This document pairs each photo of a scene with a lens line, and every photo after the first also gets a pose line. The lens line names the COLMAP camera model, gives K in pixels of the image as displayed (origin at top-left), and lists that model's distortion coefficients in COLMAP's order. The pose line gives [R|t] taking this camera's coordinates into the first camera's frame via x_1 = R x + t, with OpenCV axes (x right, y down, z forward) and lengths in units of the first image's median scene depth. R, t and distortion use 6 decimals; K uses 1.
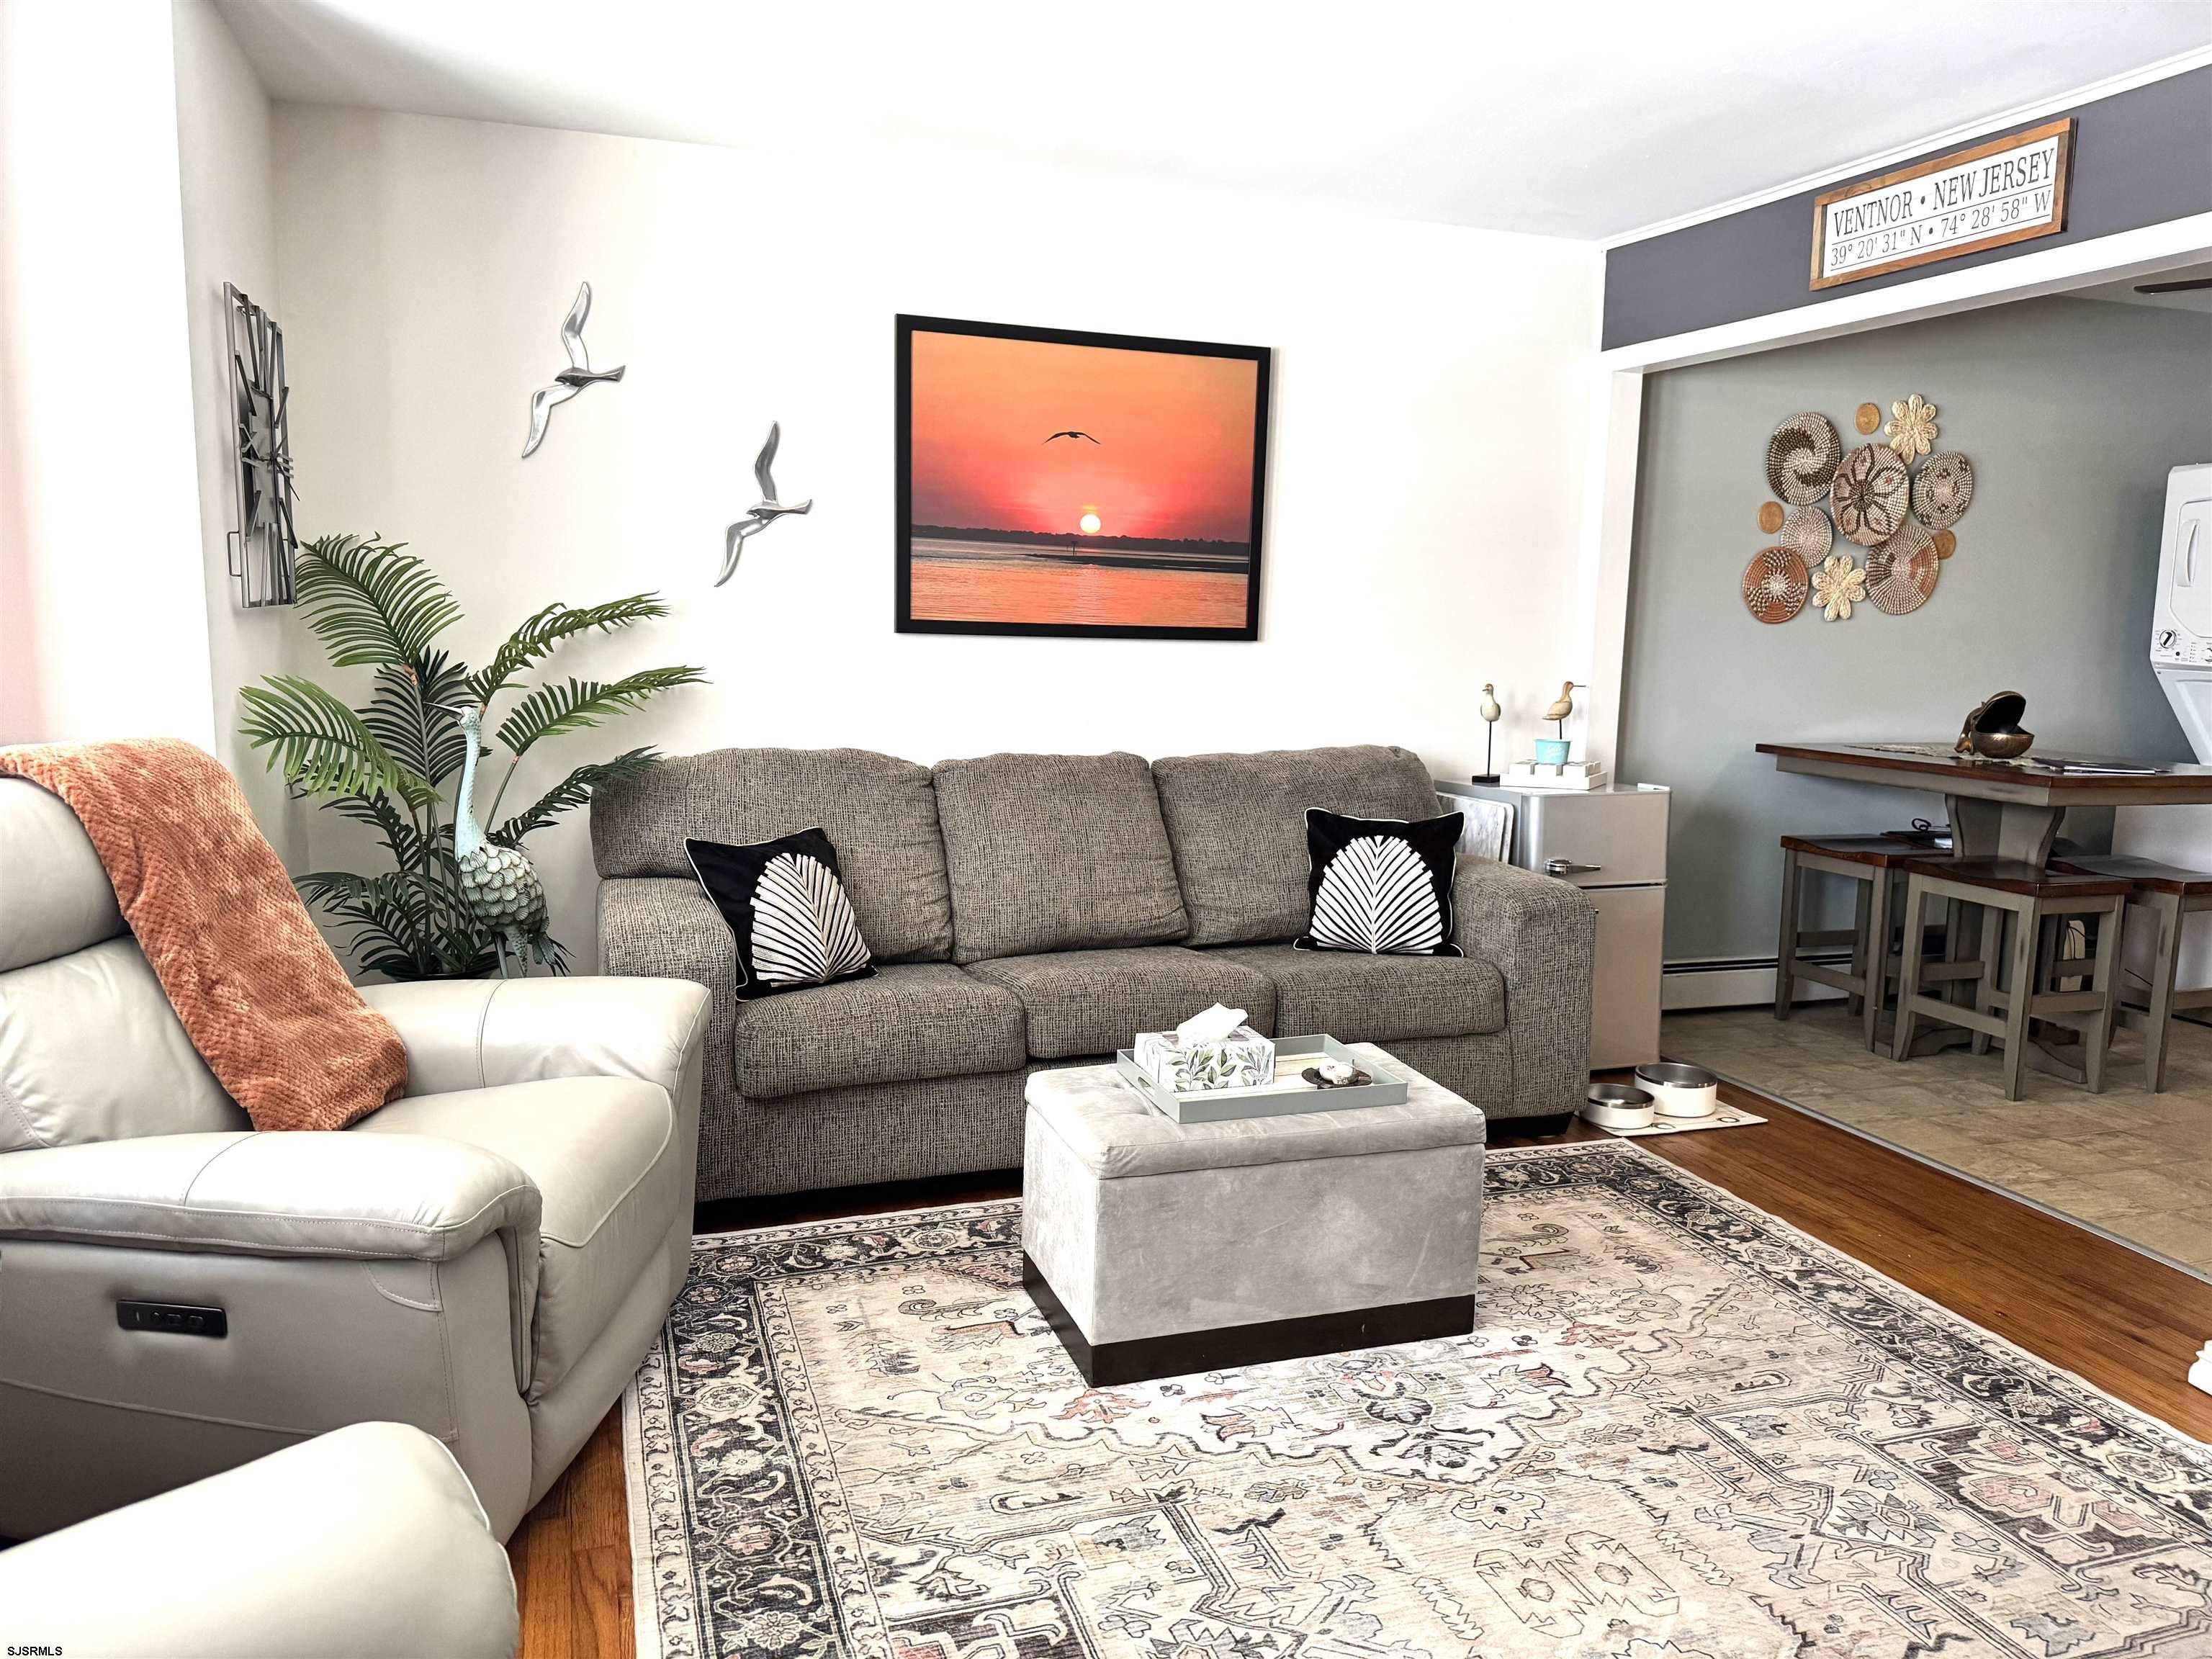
lens RADIAL K [[1553.3, 0, 1108.9], [0, 1553.3, 825.7], [0, 0, 1]] dist [0.034617, -0.040558]
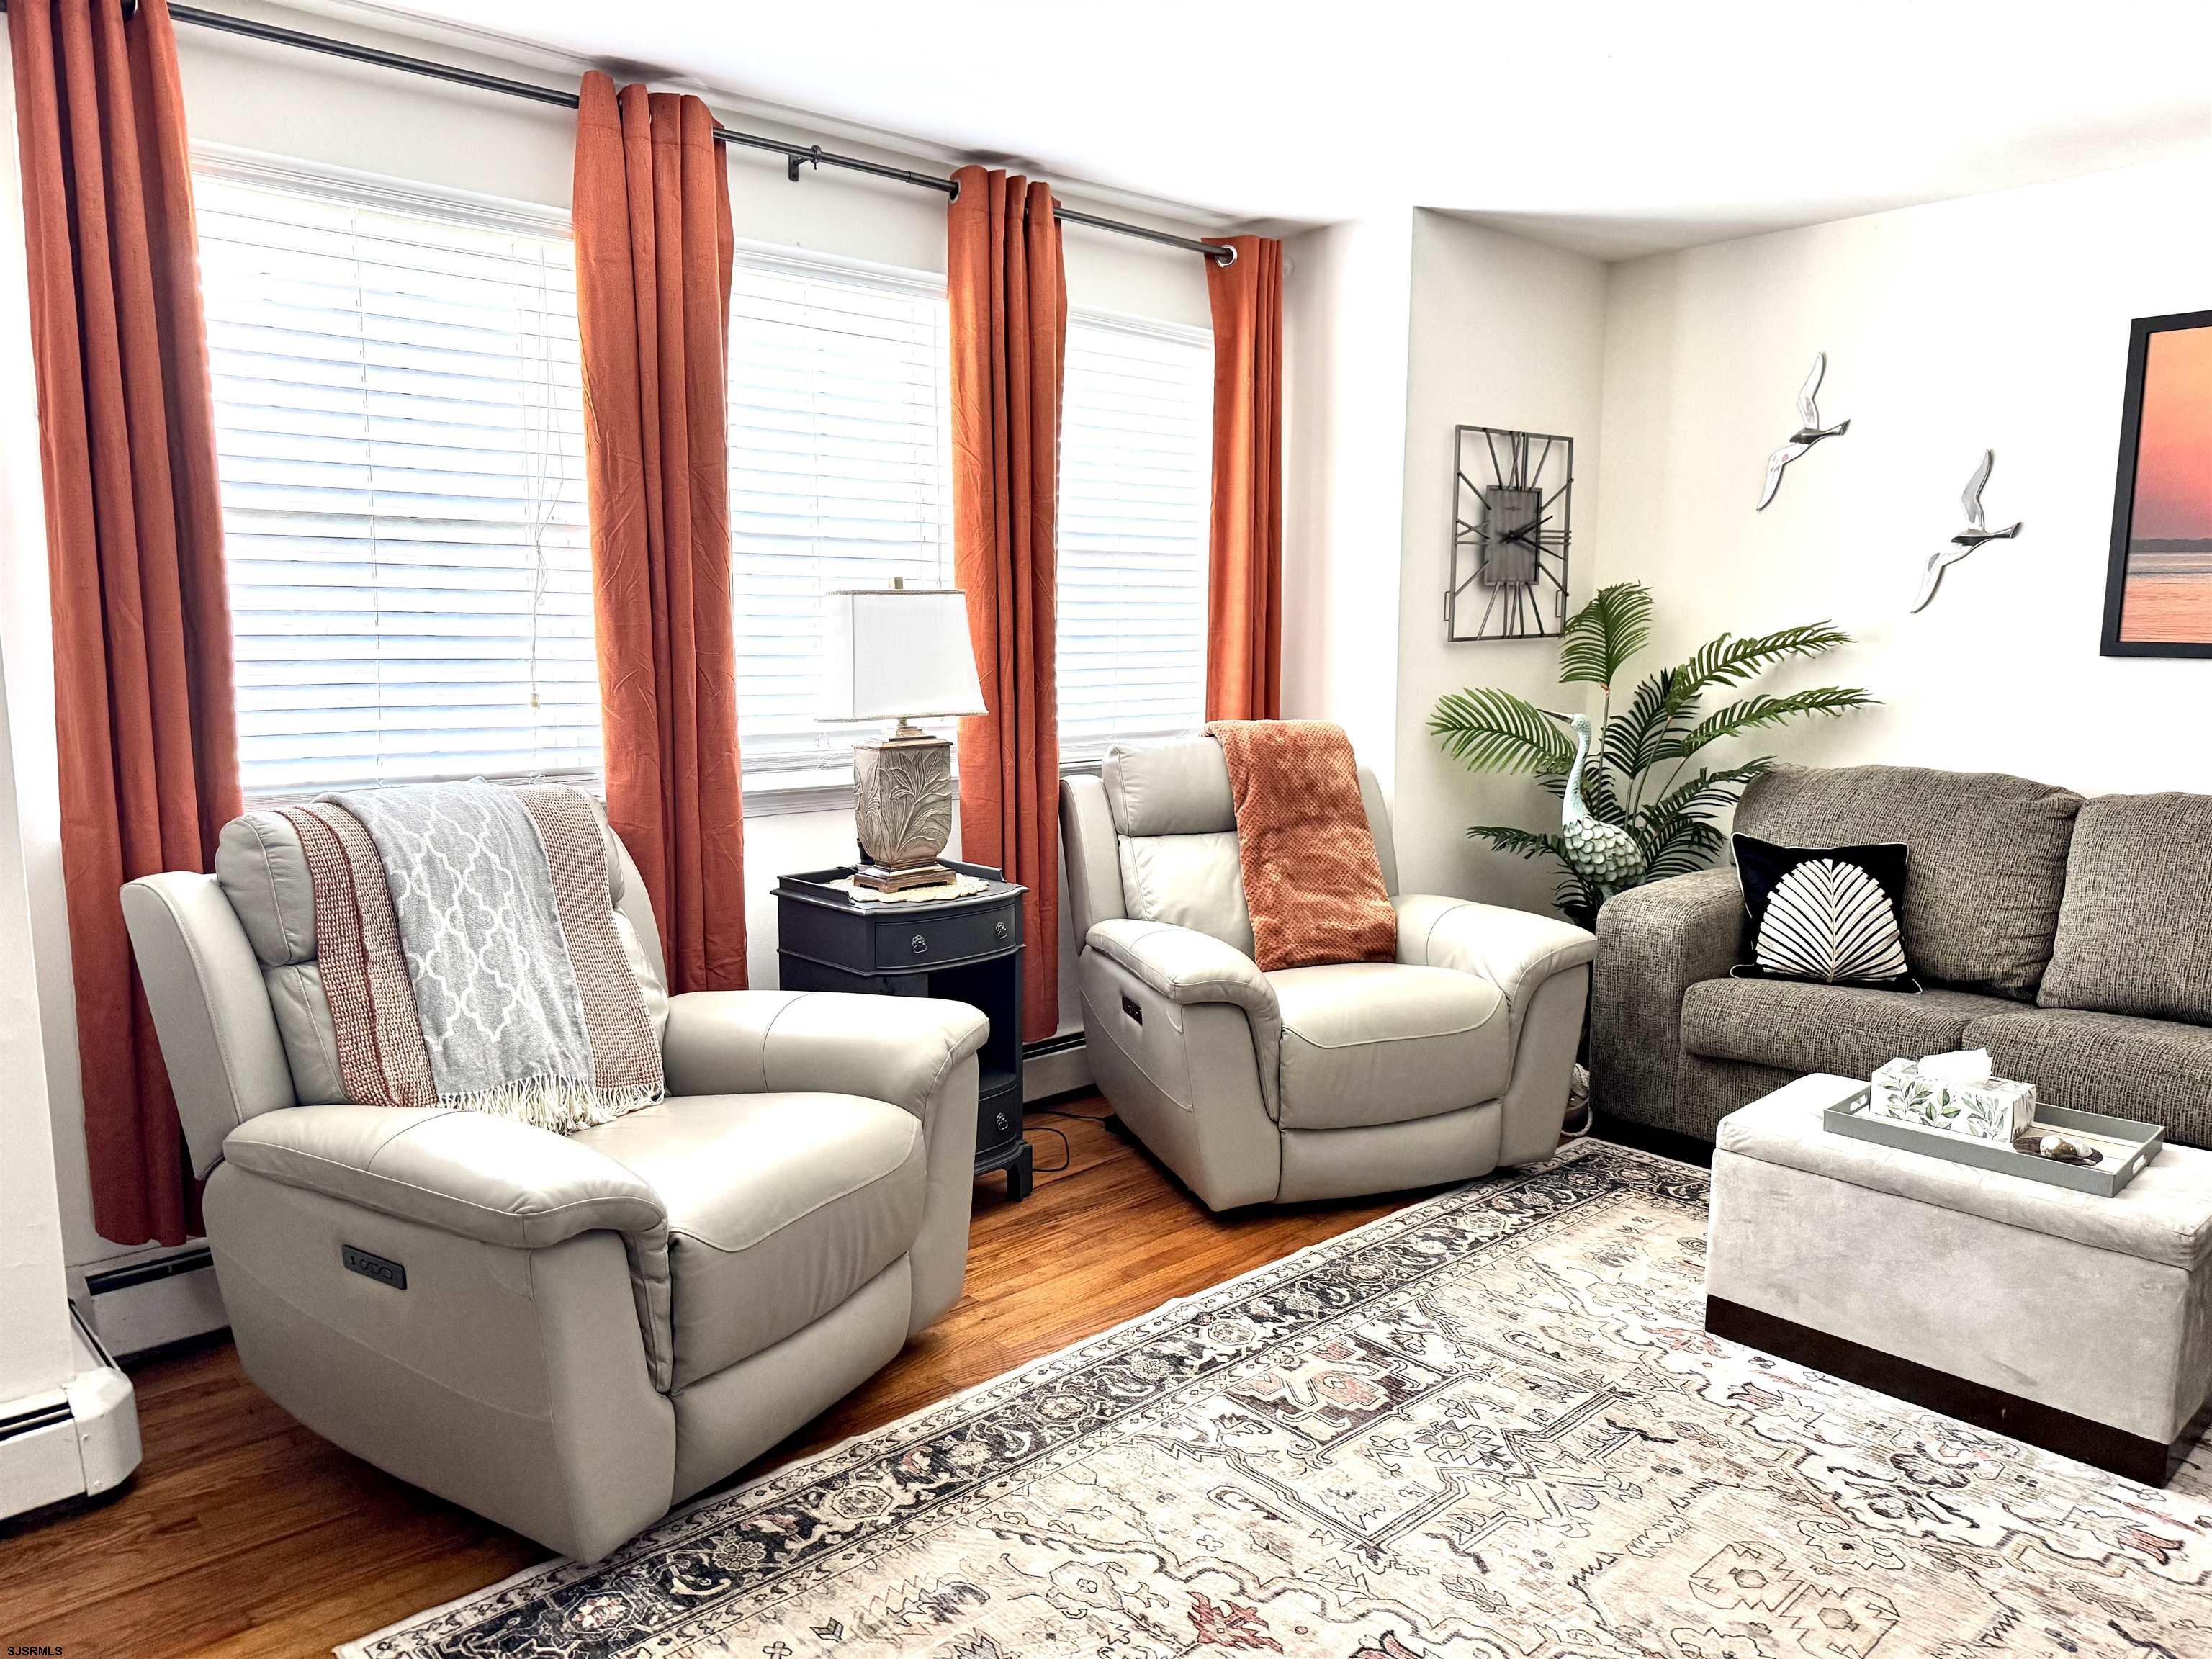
lens RADIAL K [[1553.3, 0, 1082.8], [0, 1553.3, 838.2], [0, 0, 1]] dist [0.034617, -0.040558]
pose [[0.390901, 0.108022, -0.914072, 0.531204], [-0.113628, 0.991157, 0.068538, -0.011165], [0.913392, 0.077072, 0.399719, 0.074667]]
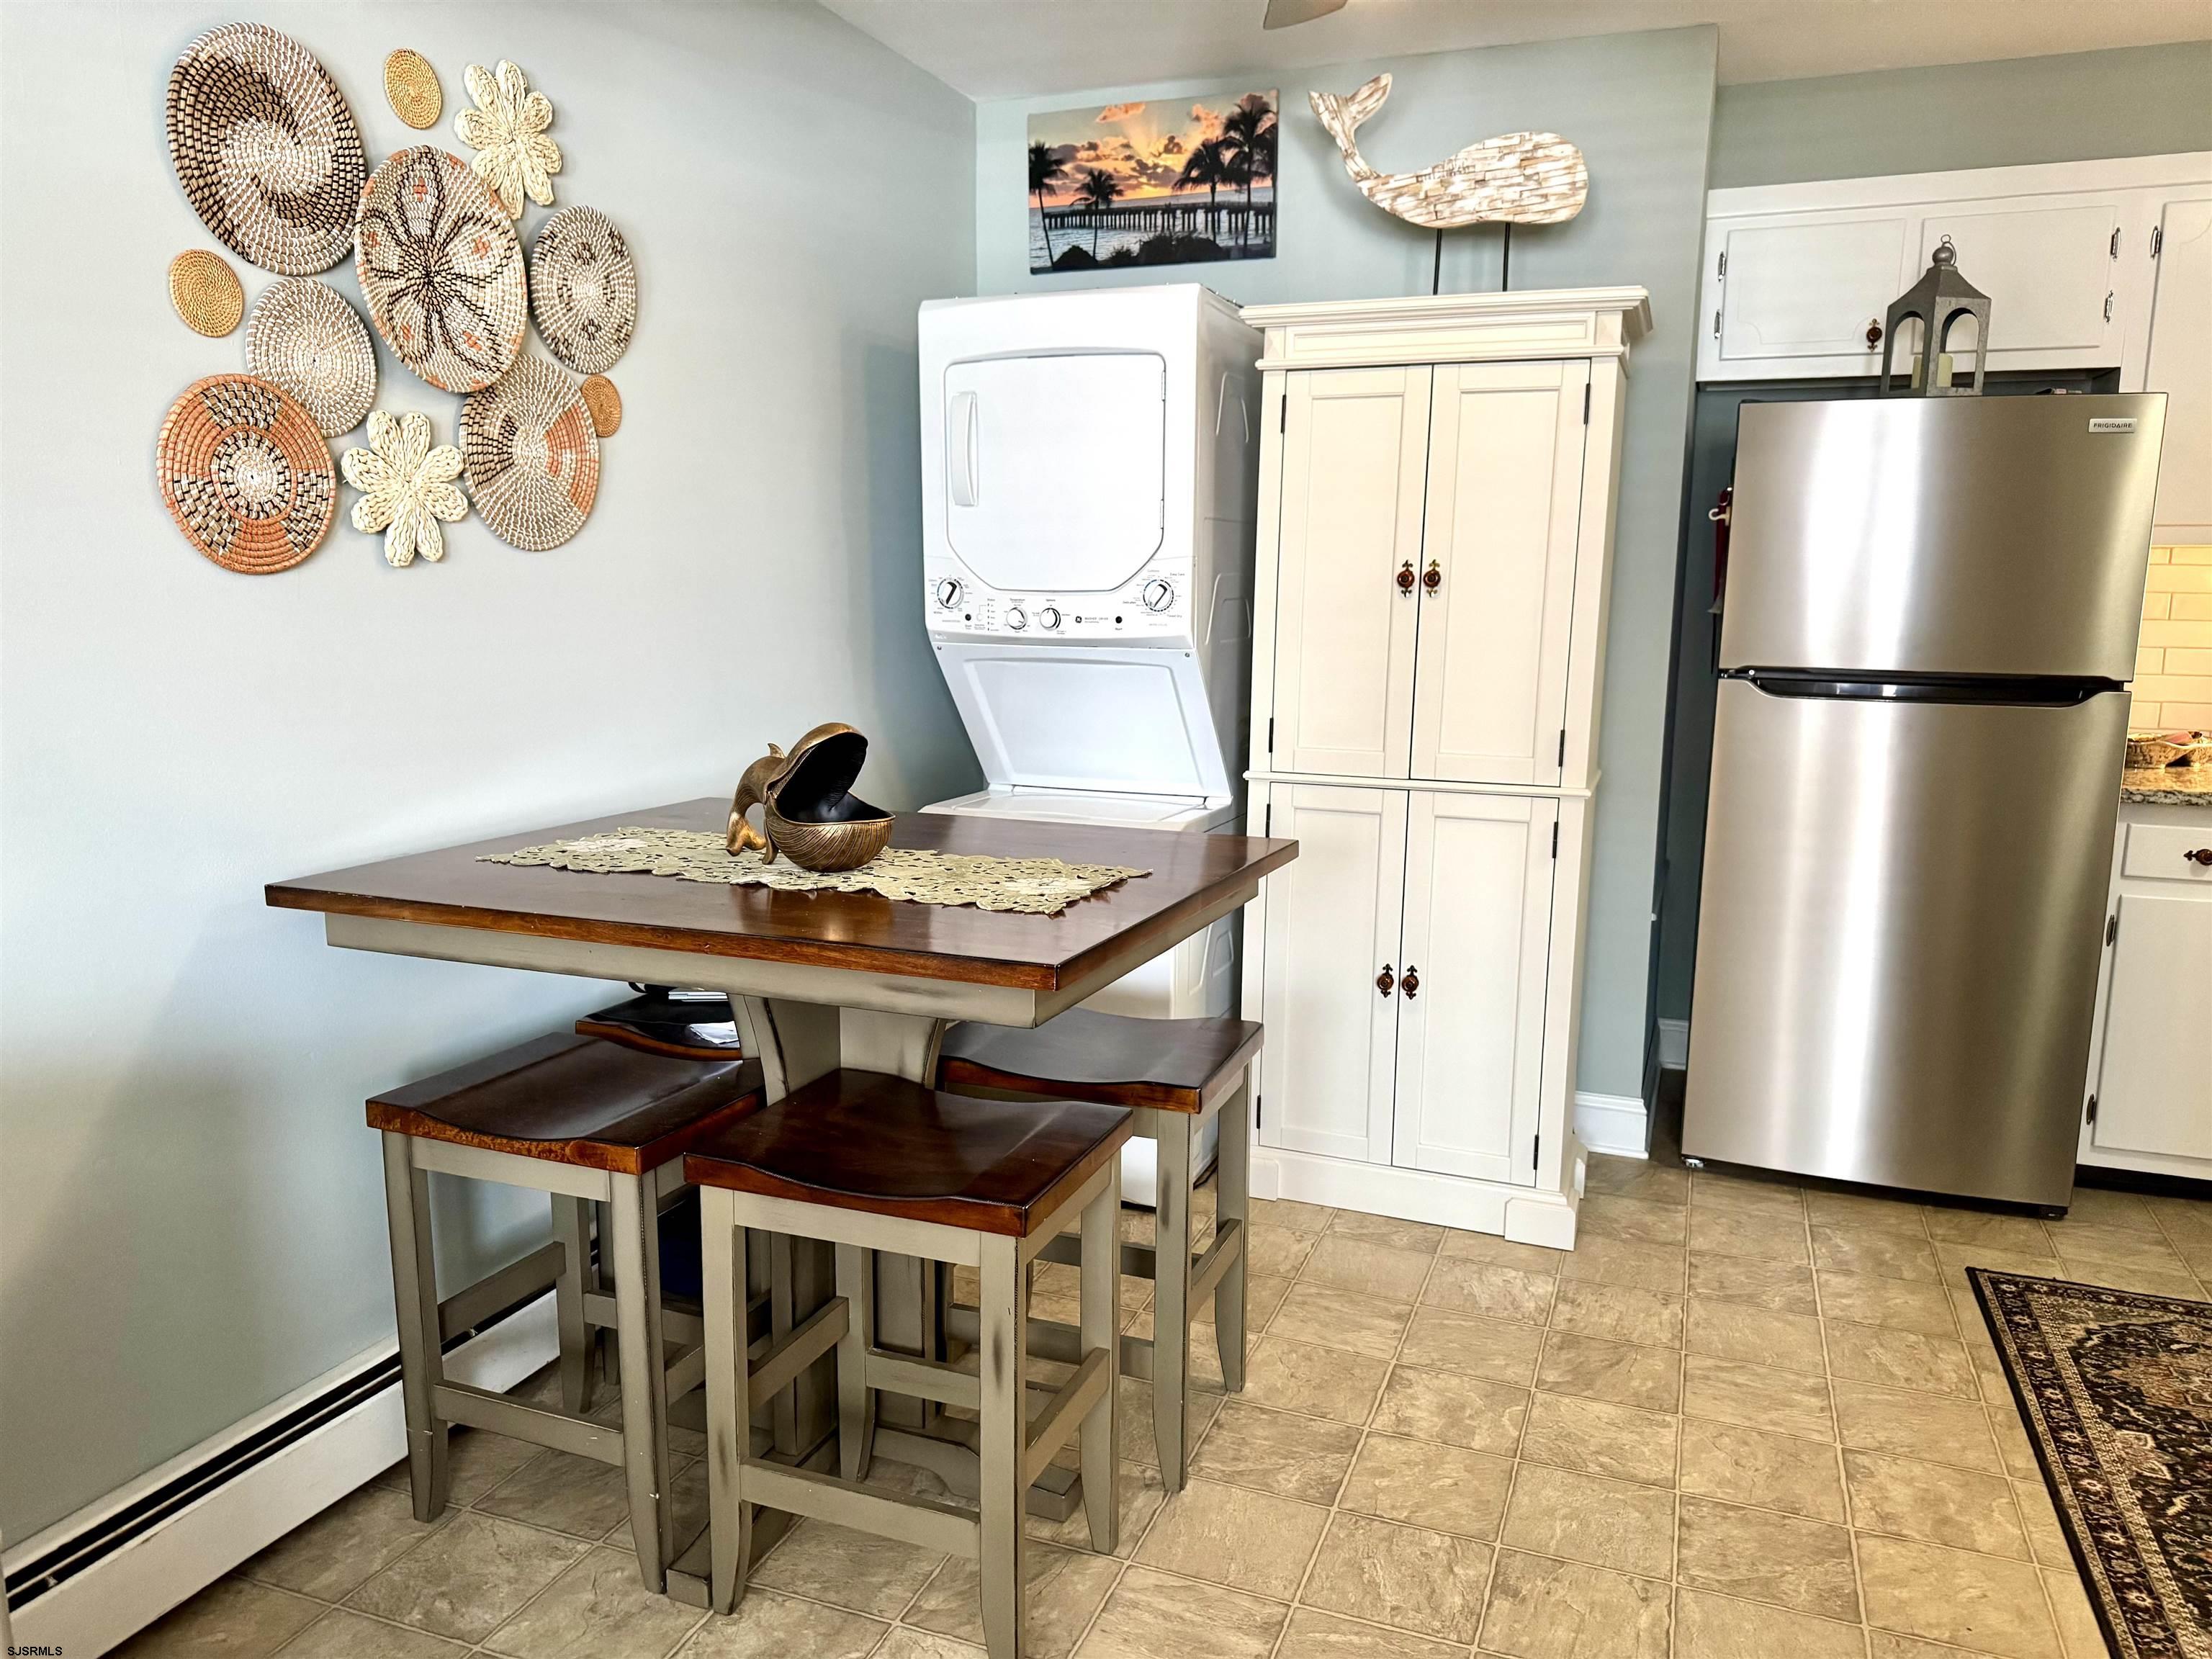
lens RADIAL K [[1553.3, 0, 1120.8], [0, 1553.3, 847.3], [0, 0, 1]] dist [0.034617, -0.040558]
pose [[0.636122, -0.145967, 0.757656, 0.333233], [0.101360, 0.989242, 0.105483, -0.105661], [-0.764902, 0.009696, 0.644074, 0.760475]]
